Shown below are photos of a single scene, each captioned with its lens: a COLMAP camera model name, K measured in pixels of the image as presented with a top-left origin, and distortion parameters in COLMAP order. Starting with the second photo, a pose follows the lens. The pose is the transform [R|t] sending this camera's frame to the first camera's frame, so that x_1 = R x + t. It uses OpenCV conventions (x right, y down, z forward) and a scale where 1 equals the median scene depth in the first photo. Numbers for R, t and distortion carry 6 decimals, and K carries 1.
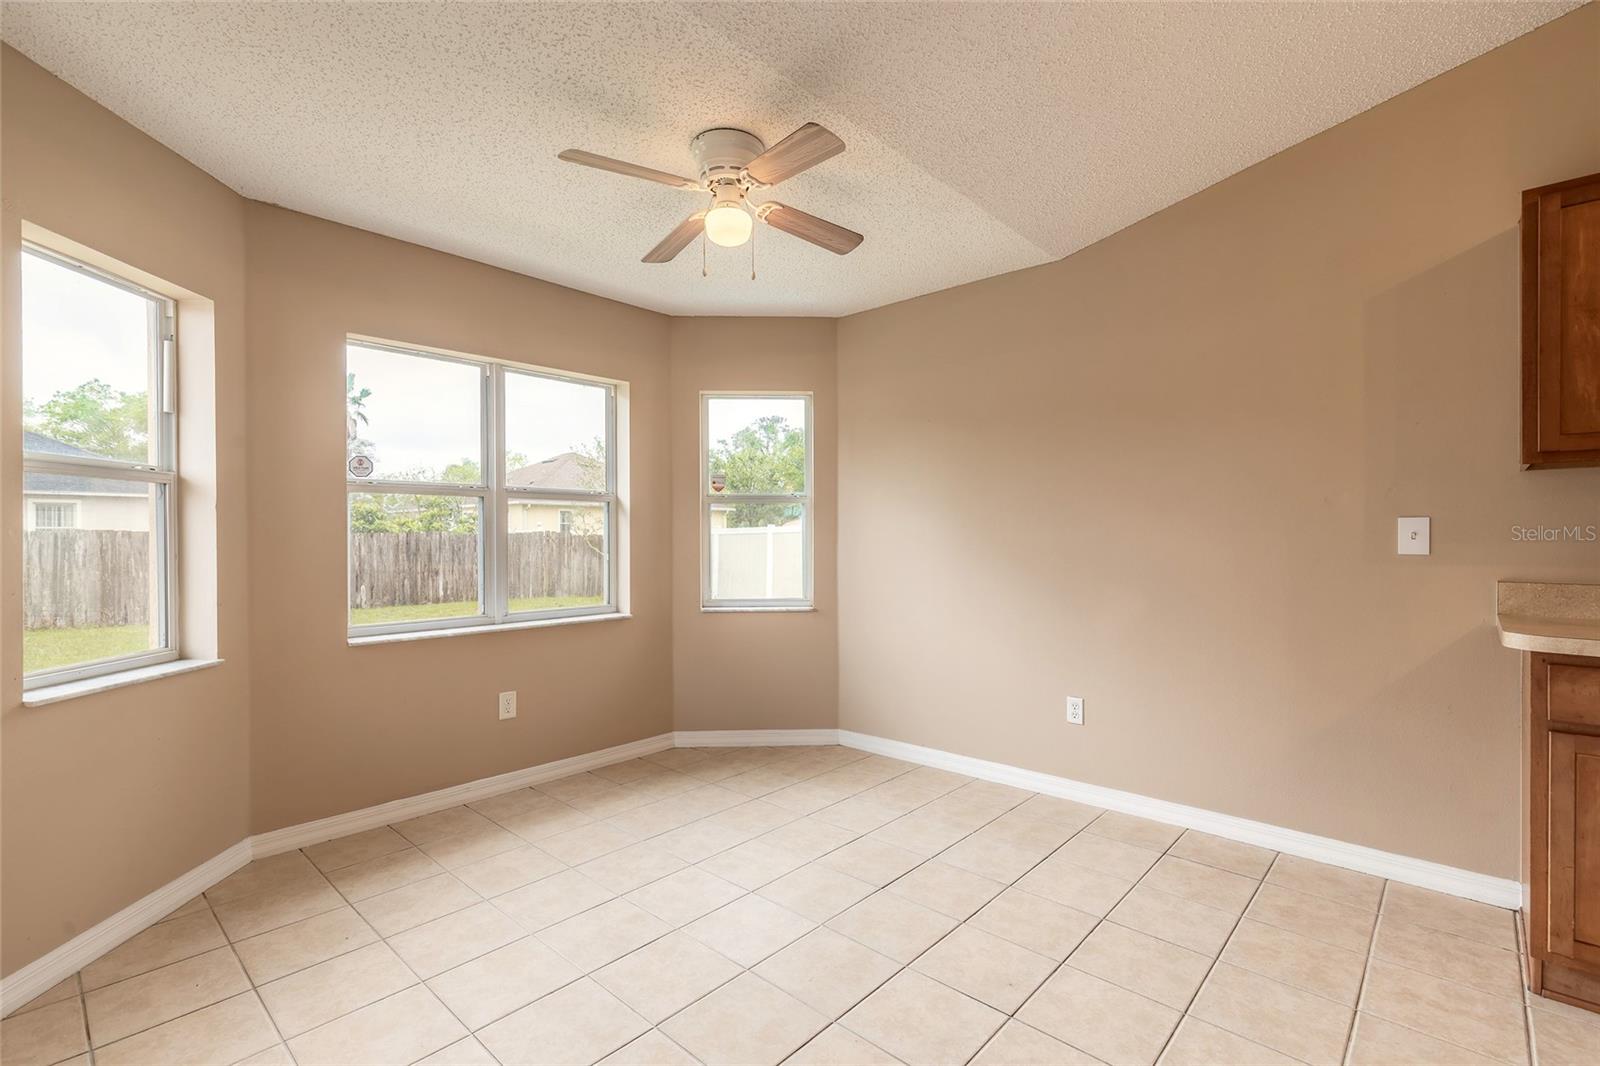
lens RADIAL K [[719.3, 0, 797.0], [0, 719.3, 541.9], [0, 0, 1]] dist [0.008243, -0.003057]
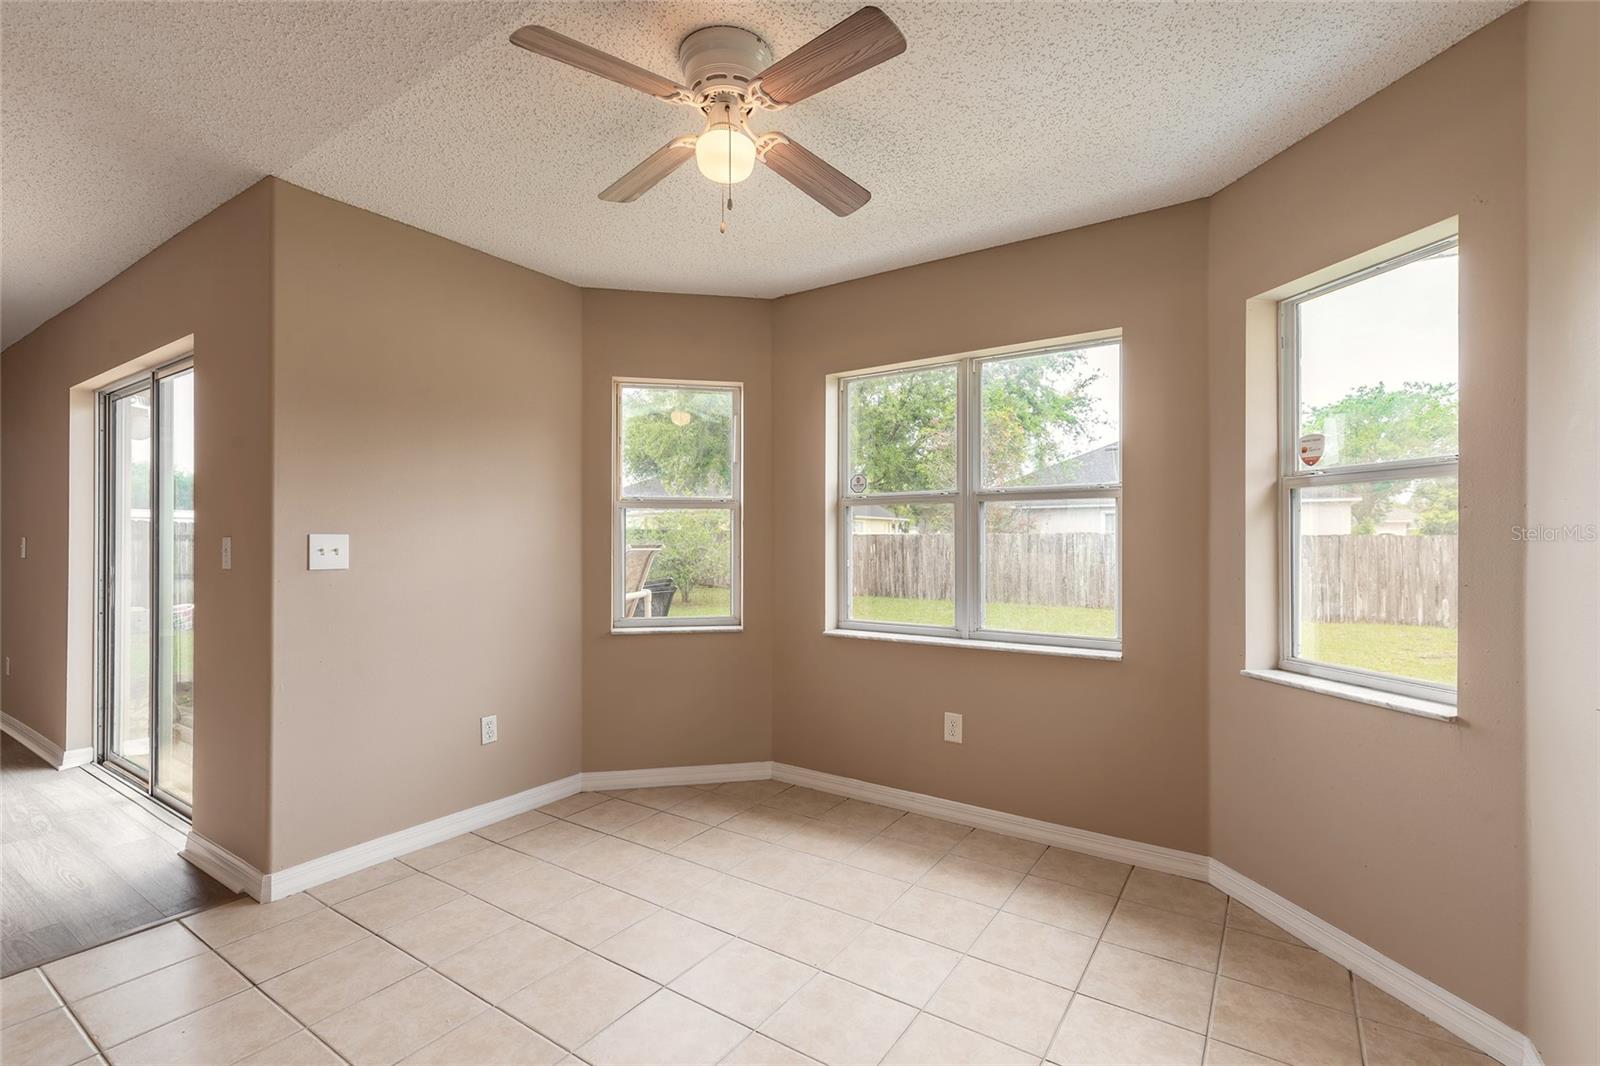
lens RADIAL K [[719.3, 0, 791.5], [0, 719.3, 541.3], [0, 0, 1]] dist [0.008243, -0.003057]
pose [[0.144118, 0.004410, -0.989551, 0.529228], [-0.006336, 0.999974, 0.003534, -0.015339], [0.989540, 0.005761, 0.144142, 0.727294]]
